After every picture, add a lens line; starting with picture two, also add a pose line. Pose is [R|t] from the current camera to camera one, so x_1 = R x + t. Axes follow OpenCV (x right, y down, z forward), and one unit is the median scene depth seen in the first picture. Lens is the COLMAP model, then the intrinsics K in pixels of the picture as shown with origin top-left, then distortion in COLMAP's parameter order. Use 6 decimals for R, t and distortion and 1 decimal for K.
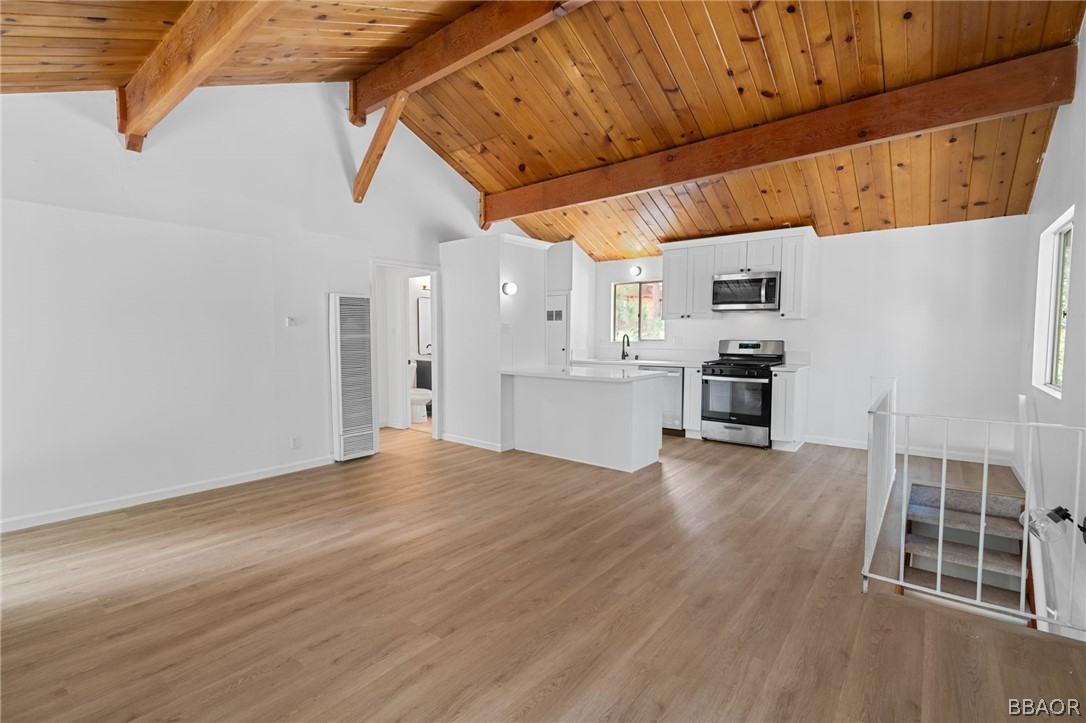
lens RADIAL K [[484.1, 0, 543.0], [0, 484.1, 361.5], [0, 0, 1]] dist [0.000653, 0.000138]
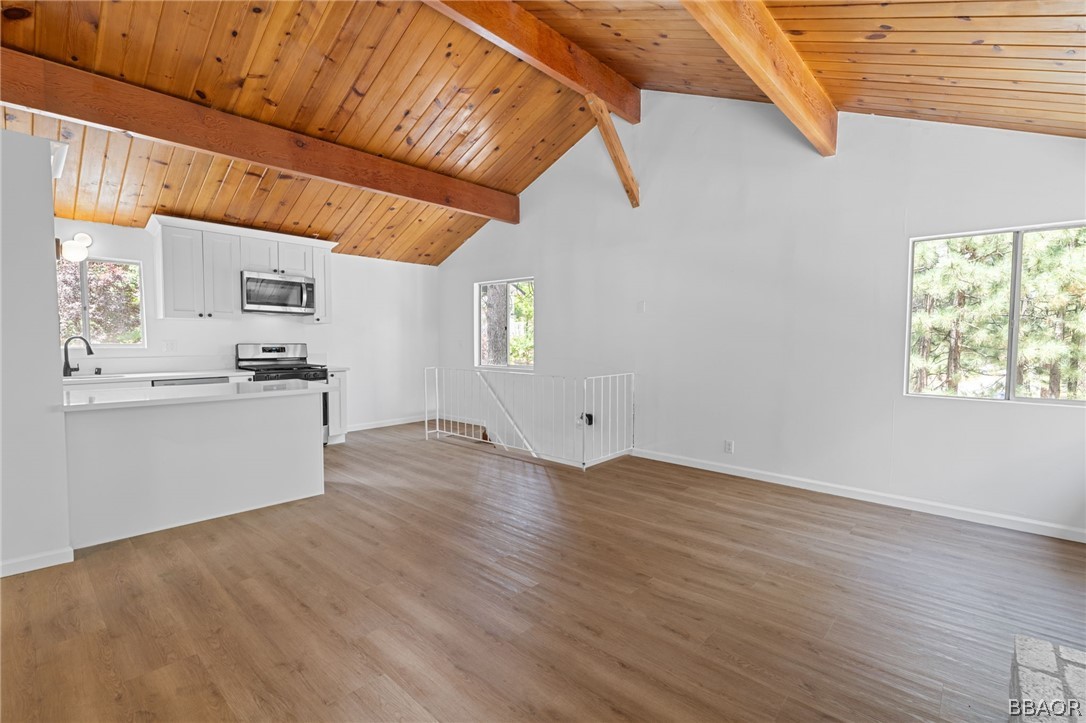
lens RADIAL K [[484.1, 0, 543.0], [0, 484.1, 361.5], [0, 0, 1]] dist [0.000653, 0.000138]
pose [[0.078434, -0.045370, 0.995886, -0.557267], [0.053531, 0.997714, 0.041237, -0.021936], [-0.995481, 0.050077, 0.080684, 0.438988]]
